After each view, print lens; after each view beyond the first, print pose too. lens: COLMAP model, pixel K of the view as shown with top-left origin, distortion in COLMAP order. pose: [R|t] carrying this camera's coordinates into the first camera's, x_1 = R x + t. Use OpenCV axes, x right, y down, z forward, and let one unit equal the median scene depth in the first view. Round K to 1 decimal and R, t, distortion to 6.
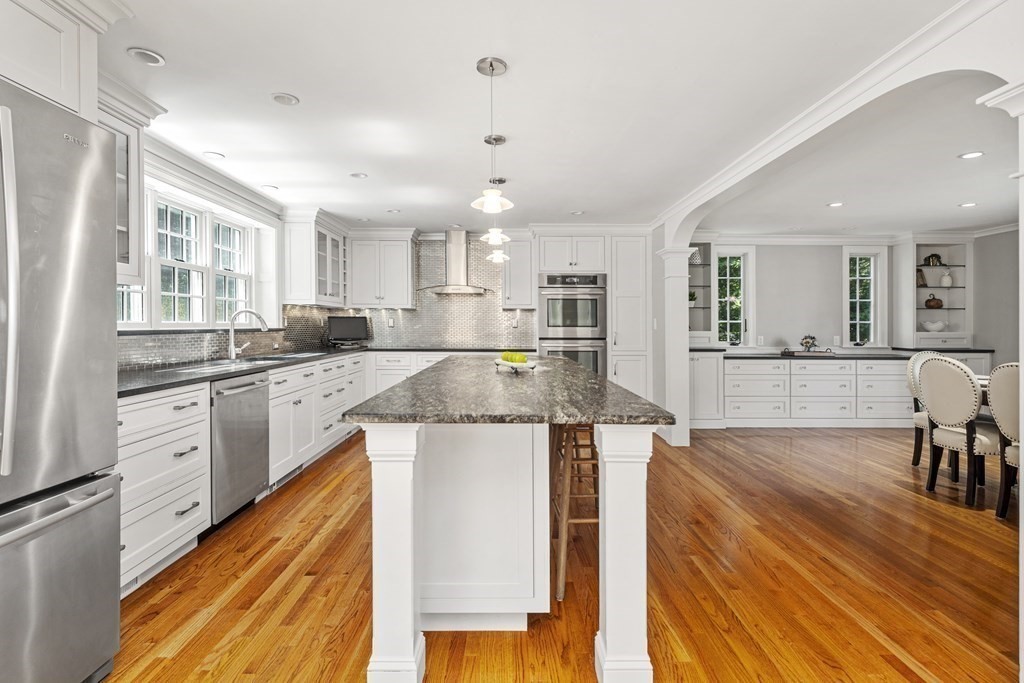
lens RADIAL K [[491.5, 0, 511.6], [0, 491.5, 338.9], [0, 0, 1]] dist [-0.000342, -0.000188]
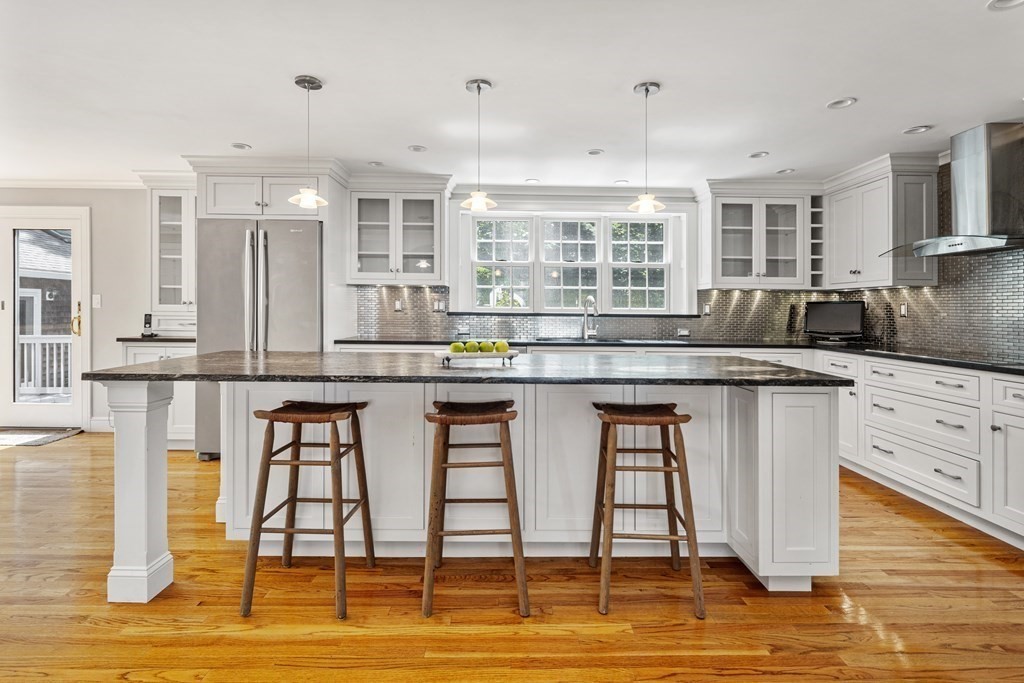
lens RADIAL K [[494.2, 0, 513.1], [0, 494.2, 310.5], [0, 0, 1]] dist [-0.002303, -0.000478]
pose [[0.010144, -0.002590, -0.999945, 0.480189], [-0.040185, 0.999188, -0.002996, -0.014300], [0.999141, 0.040213, 0.010032, 0.637364]]
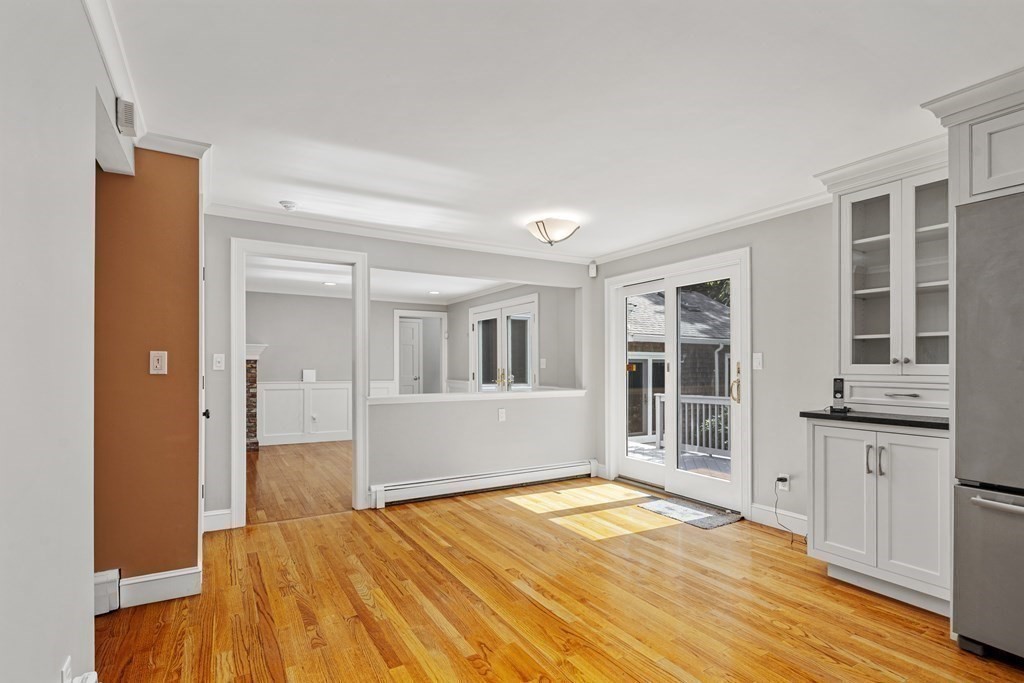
lens RADIAL K [[498.0, 0, 514.2], [0, 498.0, 370.4], [0, 0, 1]] dist [0.000372, 0.000035]
pose [[-0.863096, -0.002306, -0.505034, 0.251838], [-0.020937, 0.999293, 0.031219, -0.005303], [0.504605, 0.037519, -0.862534, 0.335568]]
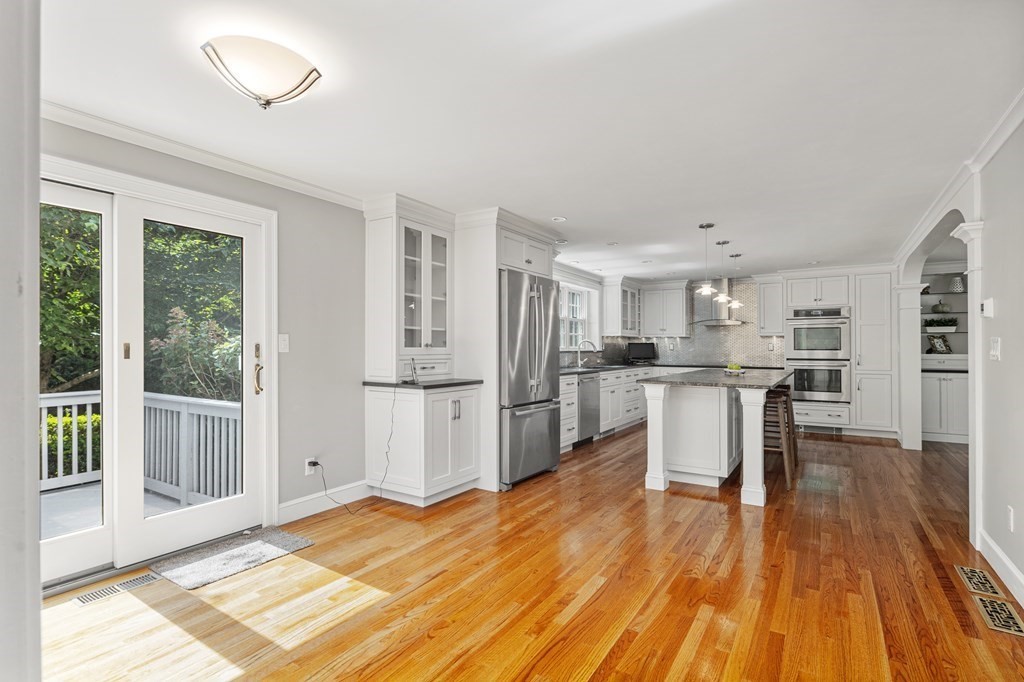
lens RADIAL K [[491.5, 0, 511.6], [0, 491.5, 338.4], [0, 0, 1]] dist [-0.000342, -0.000188]
pose [[0.834230, -0.012228, -0.551280, 0.178840], [-0.015301, 0.998856, -0.045309, 0.015593], [0.551204, 0.046234, 0.833089, -0.510950]]
